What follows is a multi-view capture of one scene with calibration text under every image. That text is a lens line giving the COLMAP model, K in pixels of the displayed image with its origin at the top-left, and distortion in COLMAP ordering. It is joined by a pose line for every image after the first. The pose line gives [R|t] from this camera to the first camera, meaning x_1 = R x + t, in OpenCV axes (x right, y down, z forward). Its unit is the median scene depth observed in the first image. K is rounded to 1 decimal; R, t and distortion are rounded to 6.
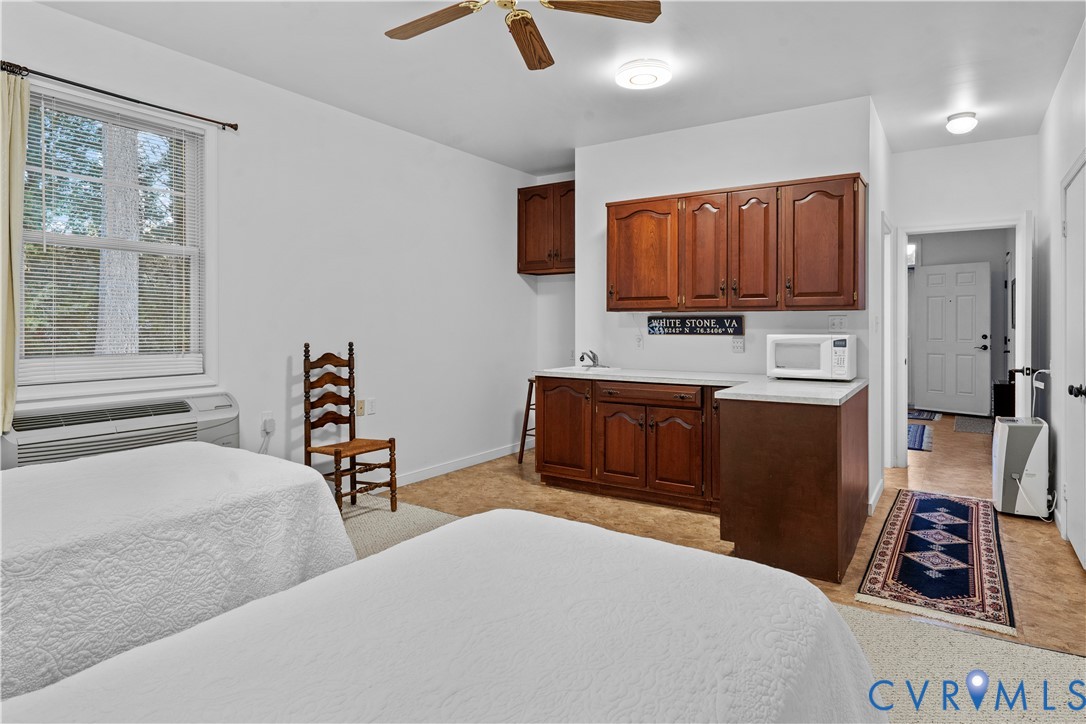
lens RADIAL K [[625.9, 0, 542.8], [0, 625.9, 327.3], [0, 0, 1]] dist [-0.000980, -0.000319]
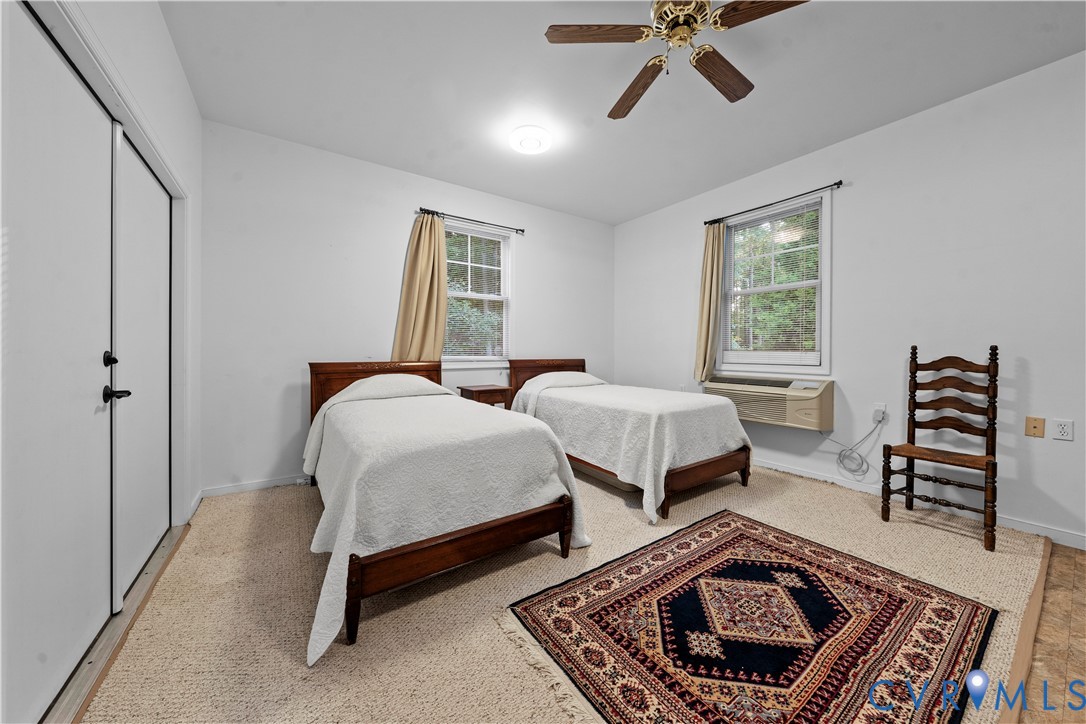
lens RADIAL K [[374.3, 0, 545.7], [0, 374.3, 351.5], [0, 0, 1]] dist [0.000074, 0.000007]
pose [[-0.366881, 0.003374, -0.930262, 0.432651], [-0.006997, 0.999955, 0.006386, 0.034616], [0.930241, 0.008852, -0.366841, 0.637610]]
